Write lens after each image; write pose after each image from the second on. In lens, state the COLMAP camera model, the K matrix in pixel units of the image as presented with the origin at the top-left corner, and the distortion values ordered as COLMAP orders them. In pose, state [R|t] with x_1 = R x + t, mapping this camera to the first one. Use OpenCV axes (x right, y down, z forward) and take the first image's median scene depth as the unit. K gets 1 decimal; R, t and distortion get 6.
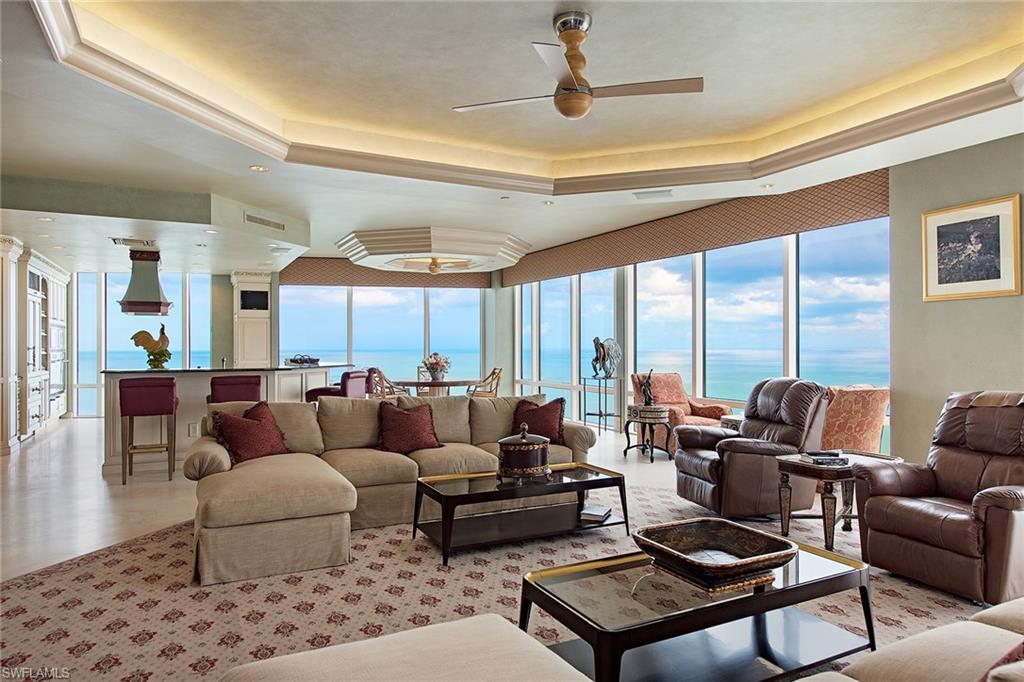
lens RADIAL K [[637.5, 0, 512.0], [0, 637.5, 341.0], [0, 0, 1]] dist [0.001159, 0.000618]
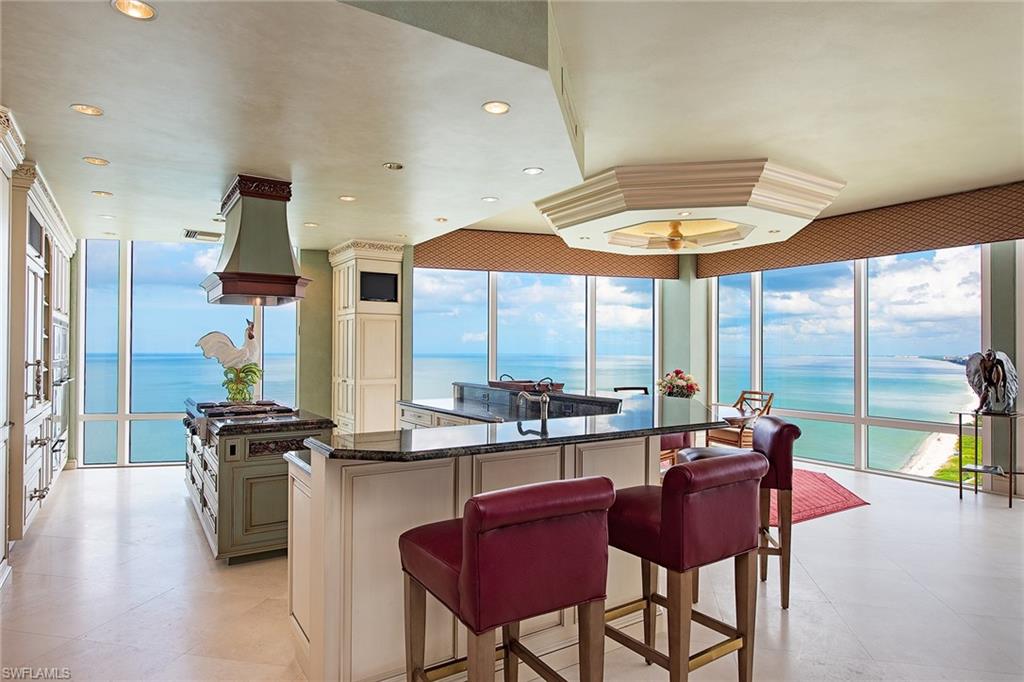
lens RADIAL K [[584.0, 0, 512.0], [0, 584.0, 341.0], [0, 0, 1]] dist [-0.002055, -0.000715]
pose [[0.994856, 0.008912, 0.100902, -0.350166], [-0.007935, 0.999918, -0.010085, -0.004054], [-0.100983, 0.009233, 0.994845, 0.417333]]
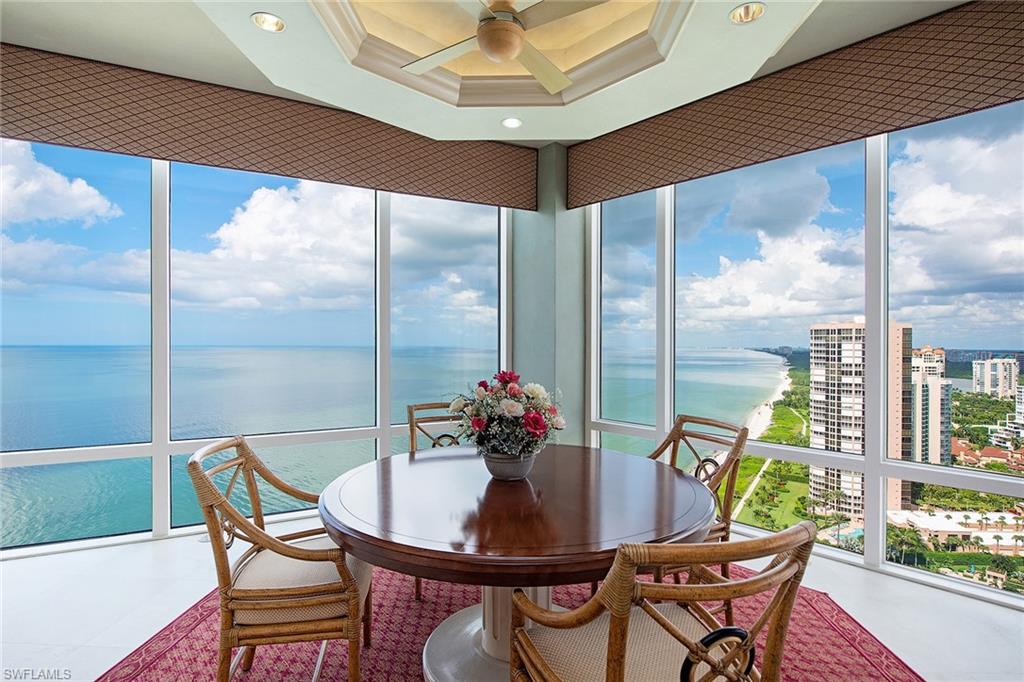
lens RADIAL K [[529.6, 0, 512.0], [0, 529.6, 341.0], [0, 0, 1]] dist [-0.000045, 0.000011]
pose [[0.959487, 0.004794, 0.281712, -0.178945], [-0.005817, 0.999979, 0.002794, 0.005615], [-0.281693, -0.004320, 0.959495, 0.792598]]
